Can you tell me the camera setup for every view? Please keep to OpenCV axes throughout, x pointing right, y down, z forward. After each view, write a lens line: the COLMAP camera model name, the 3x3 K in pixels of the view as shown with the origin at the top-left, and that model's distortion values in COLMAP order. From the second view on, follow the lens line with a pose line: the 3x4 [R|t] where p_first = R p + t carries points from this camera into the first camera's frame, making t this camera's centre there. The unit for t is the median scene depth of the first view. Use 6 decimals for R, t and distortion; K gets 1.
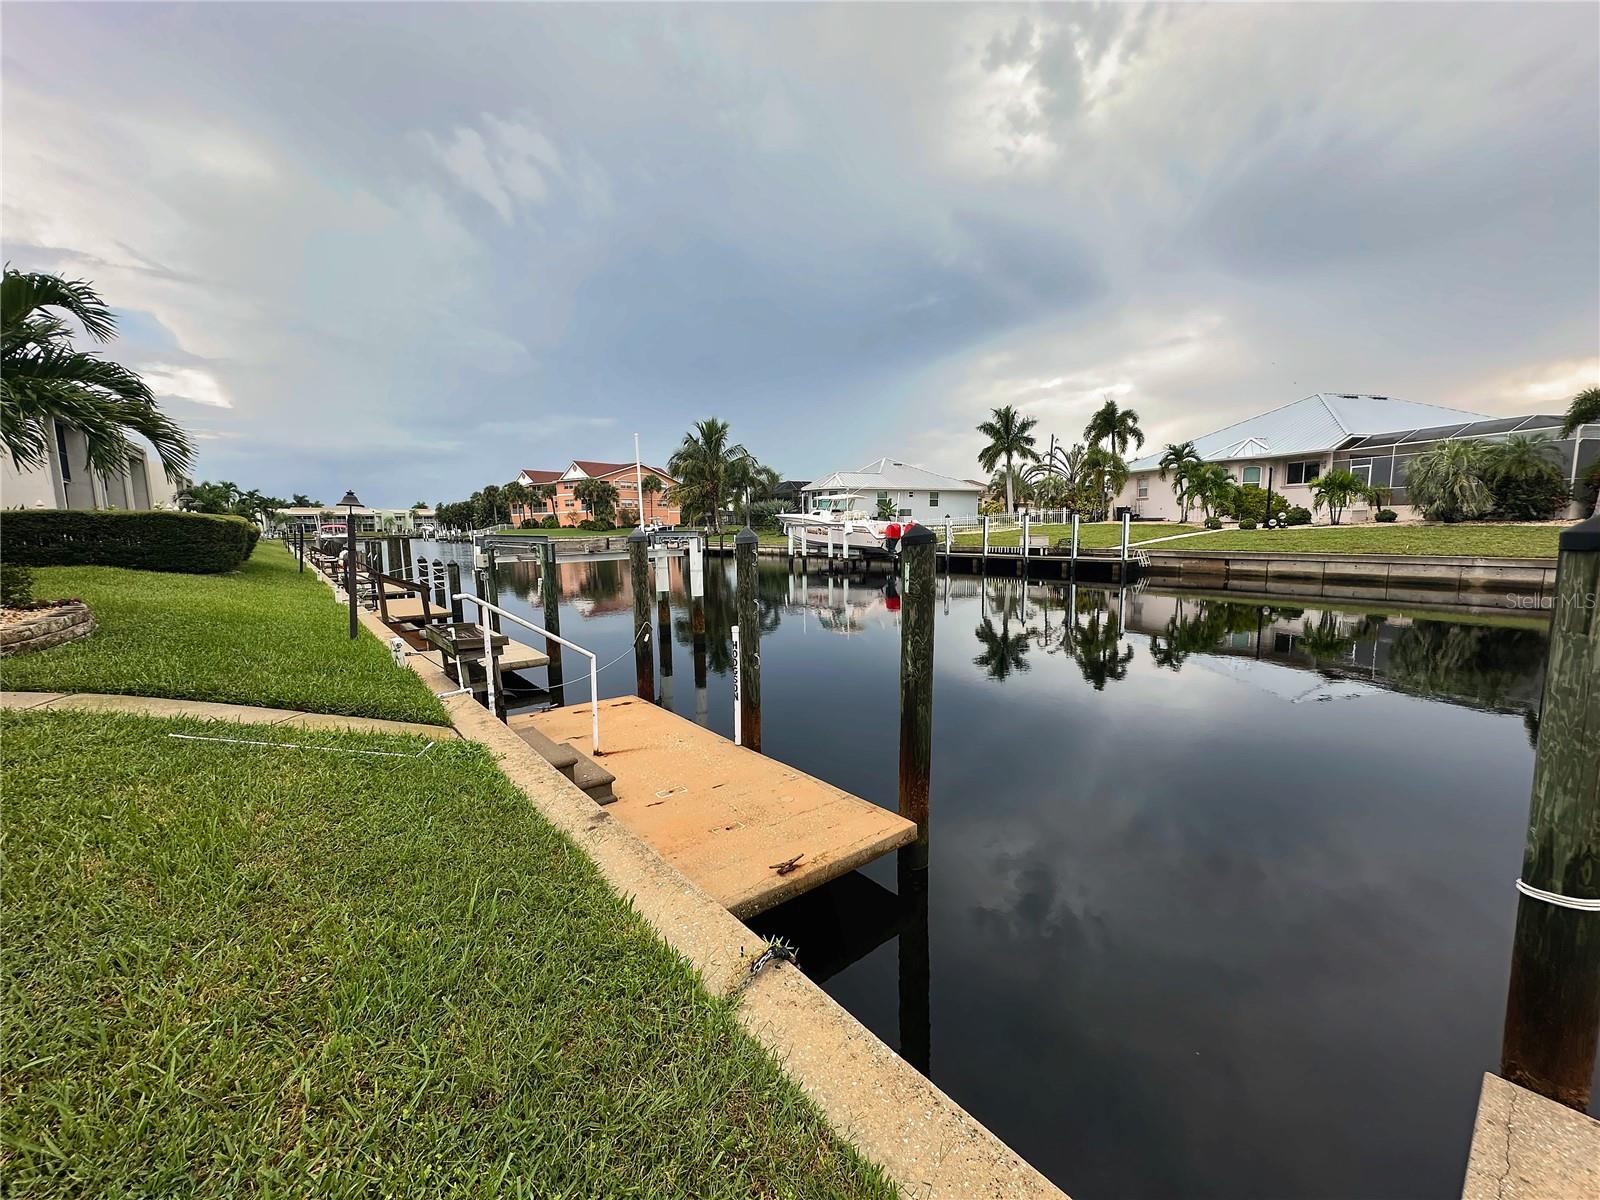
lens RADIAL K [[638.7, 0, 793.8], [0, 638.7, 594.3], [0, 0, 1]] dist [-0.003250, -0.000352]
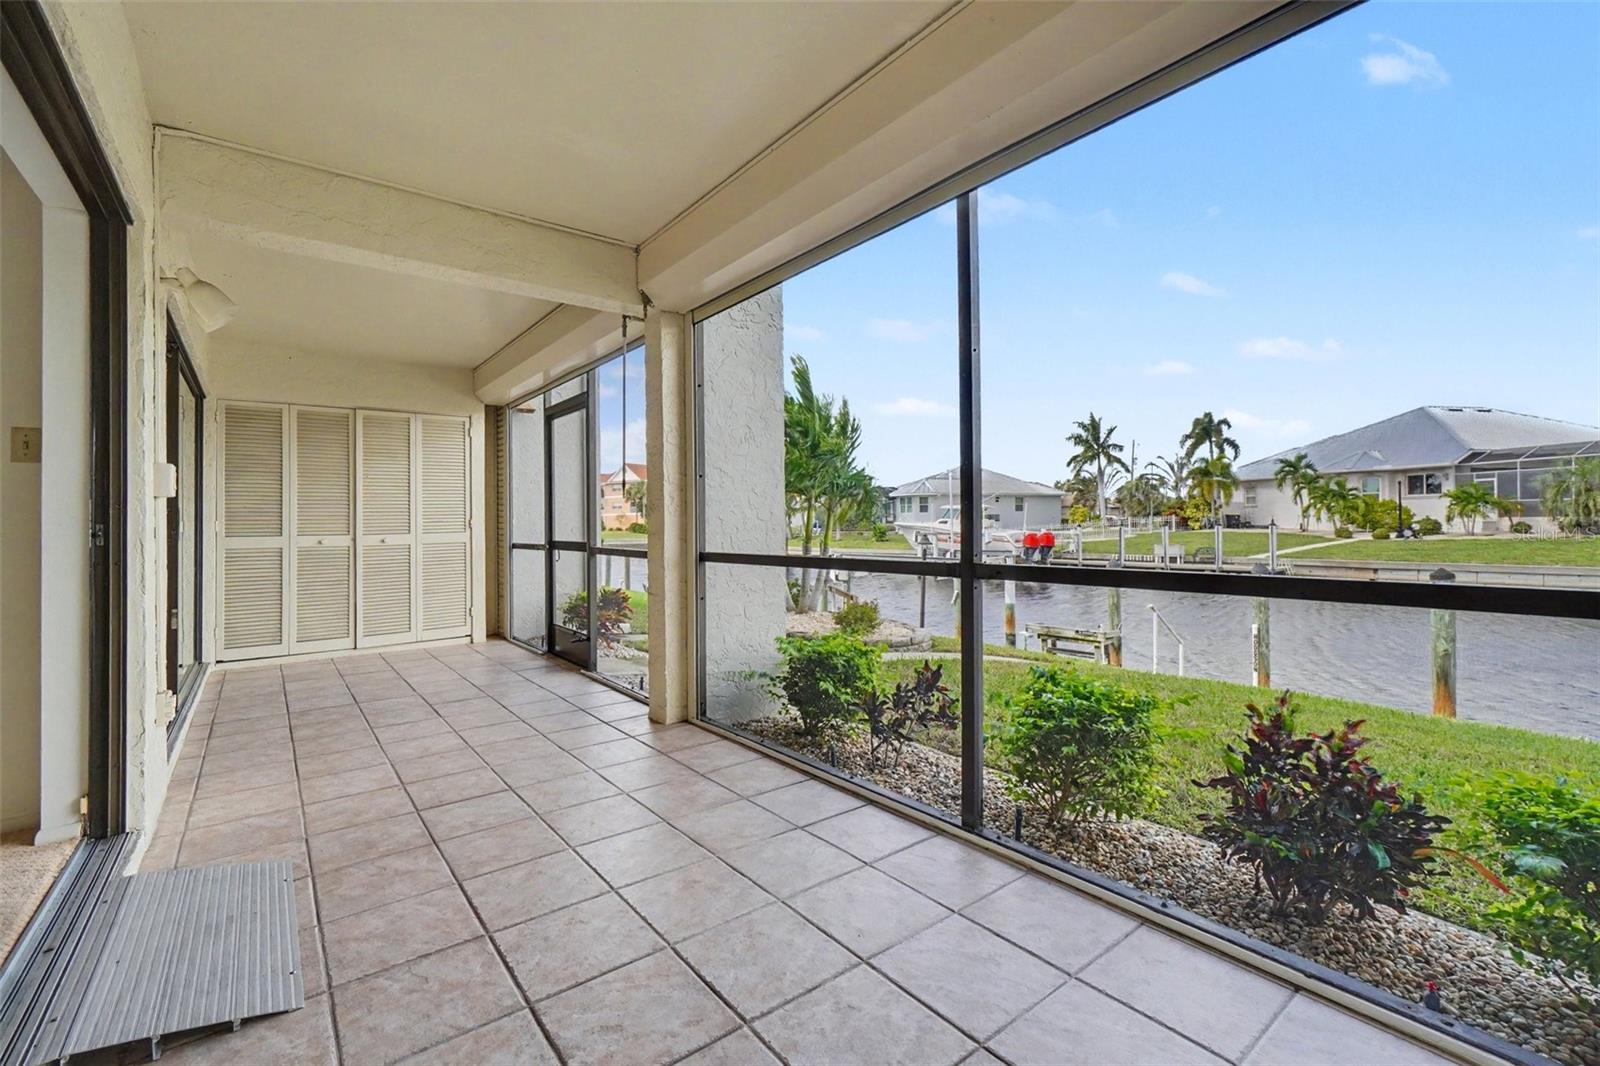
lens RADIAL K [[683.0, 0, 787.8], [0, 683.0, 527.9], [0, 0, 1]] dist [-0.000348, 0.000031]
pose [[0.999664, -0.000376, -0.025922, -0.201285], [-0.002273, 0.994772, -0.102098, -0.002281], [0.025825, 0.102123, 0.994437, -0.125618]]
